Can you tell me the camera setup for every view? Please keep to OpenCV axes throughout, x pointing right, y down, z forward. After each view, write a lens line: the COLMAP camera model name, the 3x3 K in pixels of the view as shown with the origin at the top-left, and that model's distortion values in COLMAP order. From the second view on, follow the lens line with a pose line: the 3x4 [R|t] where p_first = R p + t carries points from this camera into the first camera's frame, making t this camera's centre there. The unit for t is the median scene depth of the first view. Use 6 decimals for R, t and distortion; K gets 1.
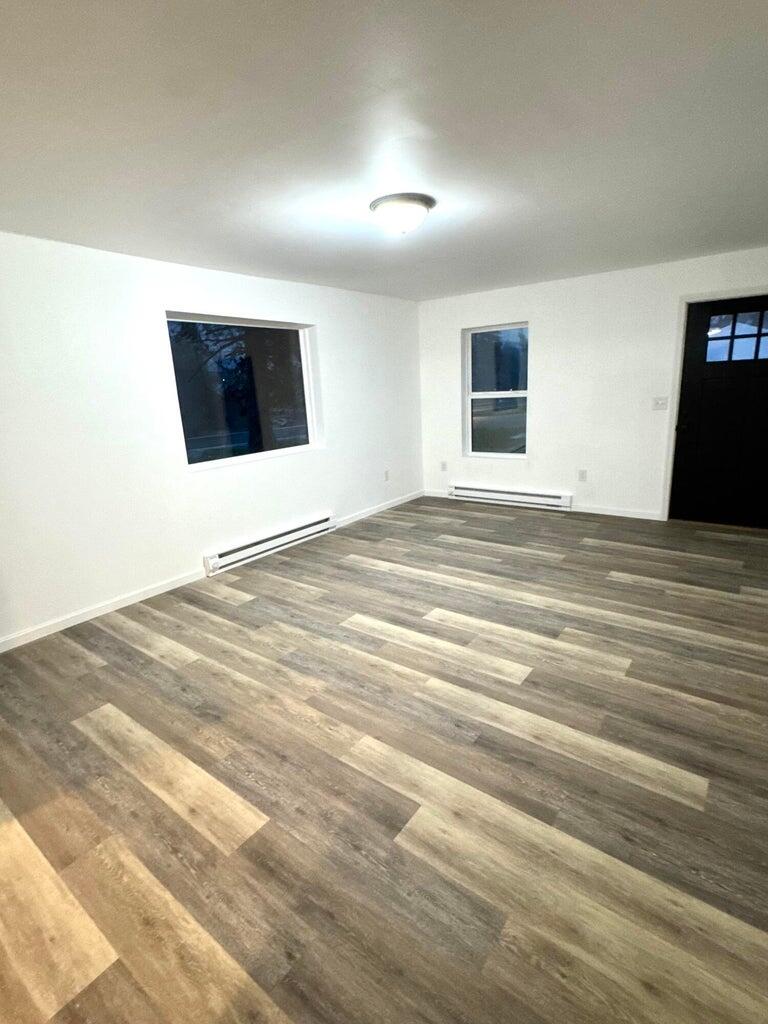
lens RADIAL K [[501.4, 0, 384.0], [0, 501.4, 512.0], [0, 0, 1]] dist [-0.002784, -0.000019]
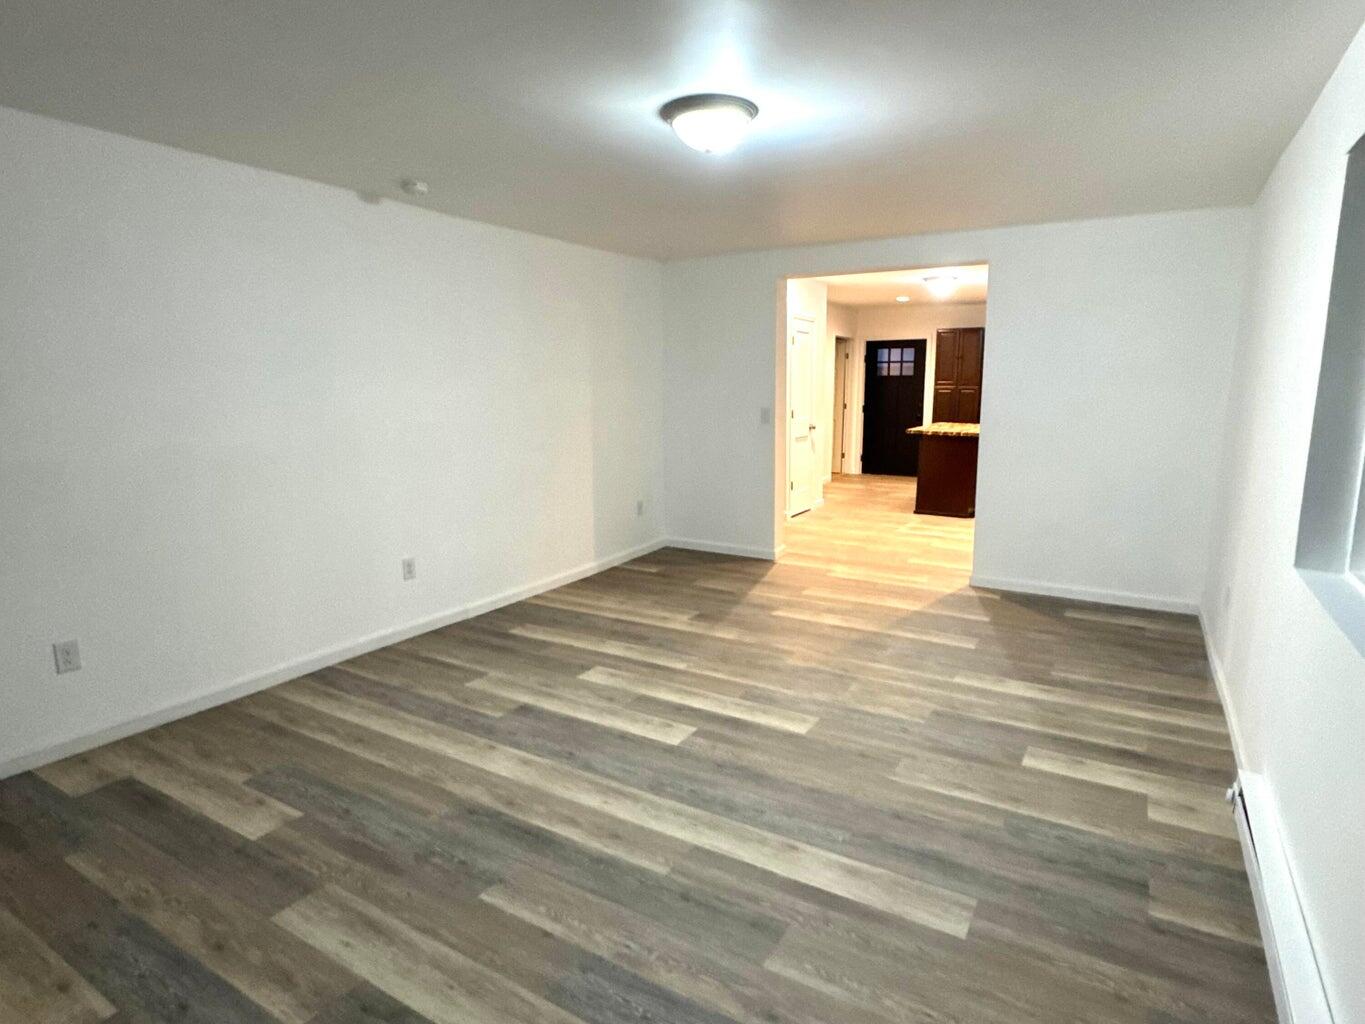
lens RADIAL K [[754.5, 0, 682.5], [0, 754.5, 512.0], [0, 0, 1]] dist [0.026918, 0.000006]
pose [[-0.993568, 0.064750, -0.092901, 0.163914], [0.021278, 0.912533, 0.408449, -0.434724], [0.111222, 0.403845, -0.908041, 1.723612]]
